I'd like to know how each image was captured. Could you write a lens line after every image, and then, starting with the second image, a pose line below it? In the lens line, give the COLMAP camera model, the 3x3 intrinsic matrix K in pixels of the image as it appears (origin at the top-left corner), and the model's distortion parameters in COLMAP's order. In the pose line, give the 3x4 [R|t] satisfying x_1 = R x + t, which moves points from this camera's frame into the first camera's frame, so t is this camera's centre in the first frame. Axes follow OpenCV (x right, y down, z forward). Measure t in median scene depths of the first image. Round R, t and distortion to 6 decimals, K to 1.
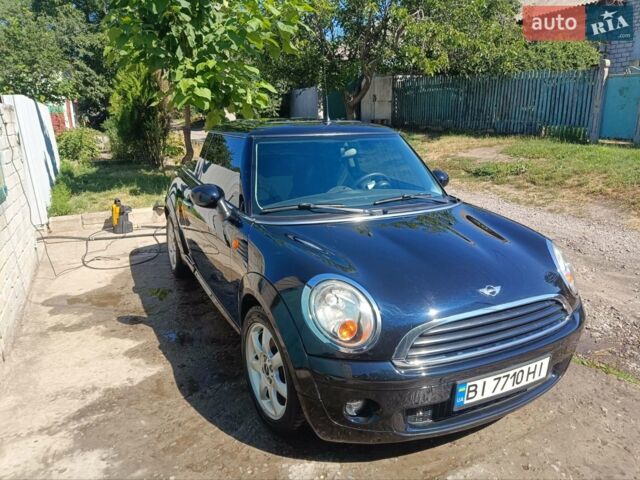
lens RADIAL K [[470.8, 0, 320.5], [0, 470.8, 242.6], [0, 0, 1]] dist [0.009121, -0.000363]
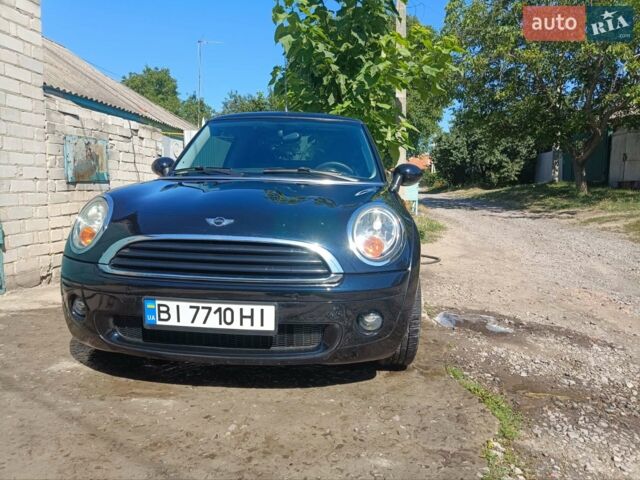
lens RADIAL K [[470.8, 0, 320.4], [0, 470.8, 236.6], [0, 0, 1]] dist [0.009121, -0.000363]
pose [[0.854658, 0.076969, -0.513454, 0.717966], [-0.157178, 0.980900, -0.114587, 0.145002], [0.494828, 0.178636, 0.850432, 0.192179]]
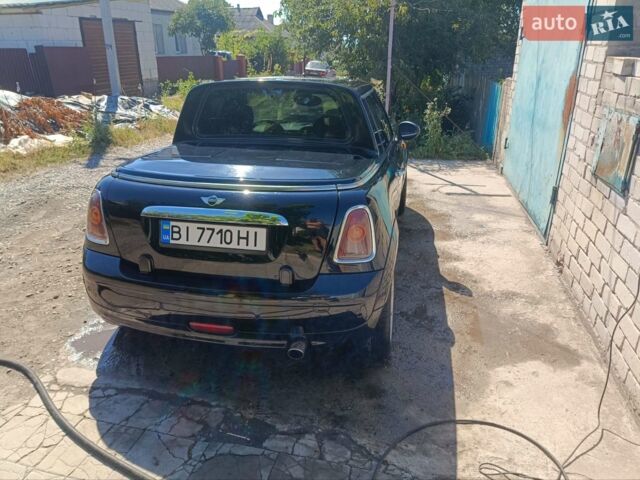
lens RADIAL K [[470.8, 0, 320.2], [0, 470.8, 239.6], [0, 0, 1]] dist [0.009121, -0.000363]
pose [[-0.793625, -0.219091, 0.567590, -0.856625], [0.162428, 0.822753, 0.544697, -0.608694], [-0.586324, 0.524478, -0.617371, 2.083295]]
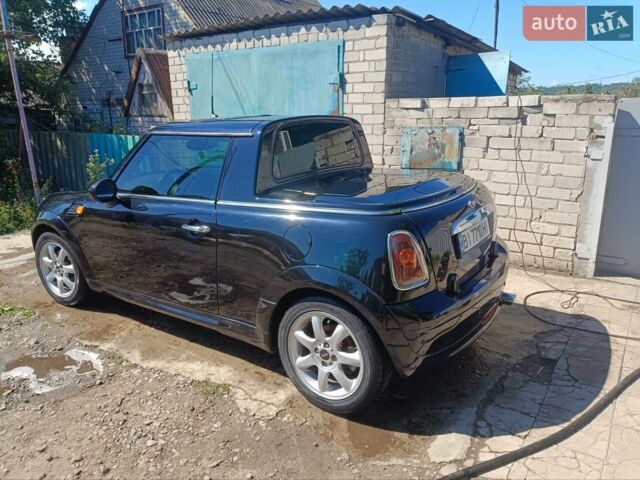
lens RADIAL K [[470.8, 0, 318.9], [0, 470.8, 240.1], [0, 0, 1]] dist [0.009121, -0.000363]
pose [[-0.868602, 0.153664, -0.471082, 0.408538], [-0.110515, 0.866676, 0.486476, -0.630925], [0.483030, 0.474615, -0.735814, 2.236385]]
